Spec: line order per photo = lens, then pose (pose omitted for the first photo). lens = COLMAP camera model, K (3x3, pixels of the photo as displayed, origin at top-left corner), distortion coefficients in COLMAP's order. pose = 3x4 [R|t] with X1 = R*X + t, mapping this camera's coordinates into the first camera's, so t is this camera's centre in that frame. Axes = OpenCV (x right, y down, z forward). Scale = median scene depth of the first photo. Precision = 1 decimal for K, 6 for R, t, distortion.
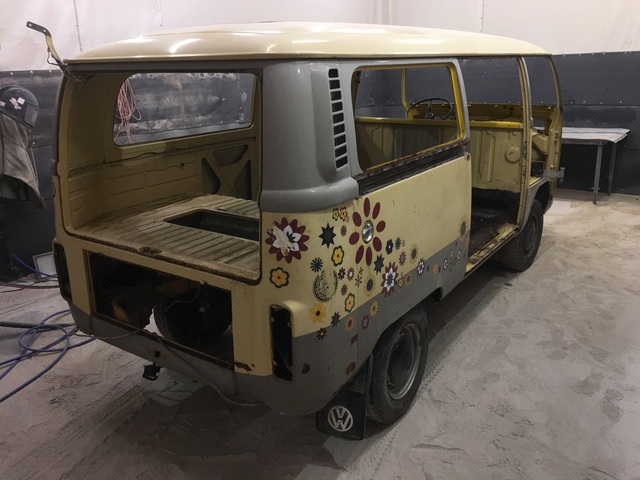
lens RADIAL K [[540.2, 0, 320.0], [0, 540.2, 240.0], [0, 0, 1]] dist [0.044183, -0.010859]
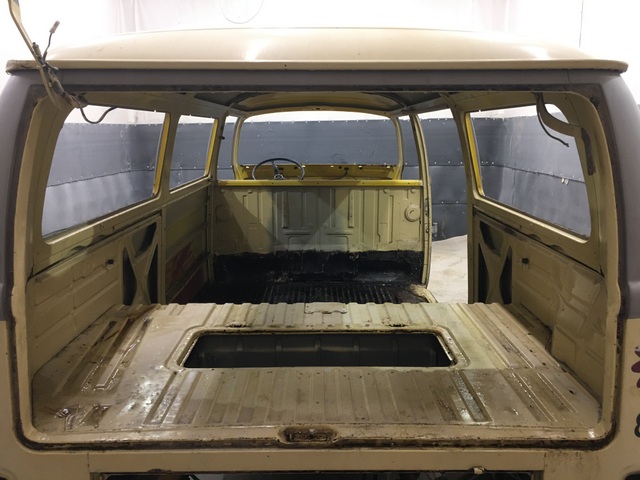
lens RADIAL K [[540.2, 0, 320.0], [0, 540.2, 240.0], [0, 0, 1]] dist [0.044183, -0.010859]
pose [[0.817510, -0.092505, 0.568437, -0.451075], [0.160460, 0.984518, -0.070553, -0.094725], [-0.553110, 0.148889, 0.819696, 0.435374]]
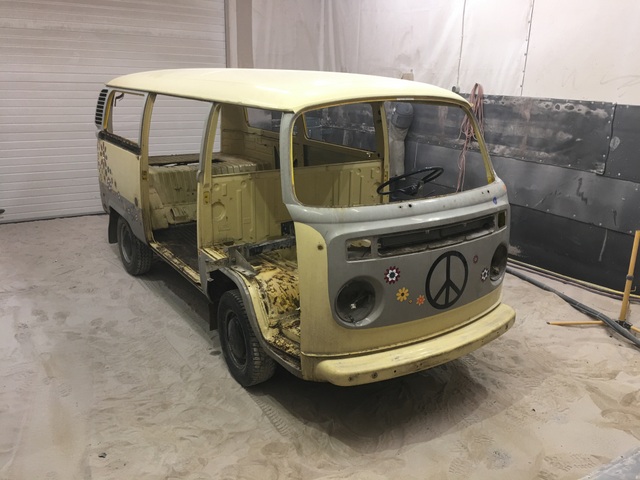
lens RADIAL K [[540.2, 0, 320.0], [0, 540.2, 240.0], [0, 0, 1]] dist [0.044183, -0.010859]
pose [[-0.353153, 0.293089, -0.888472, 0.778918], [-0.300066, 0.864008, 0.404290, -0.371232], [0.886140, 0.409377, -0.217181, 0.971372]]
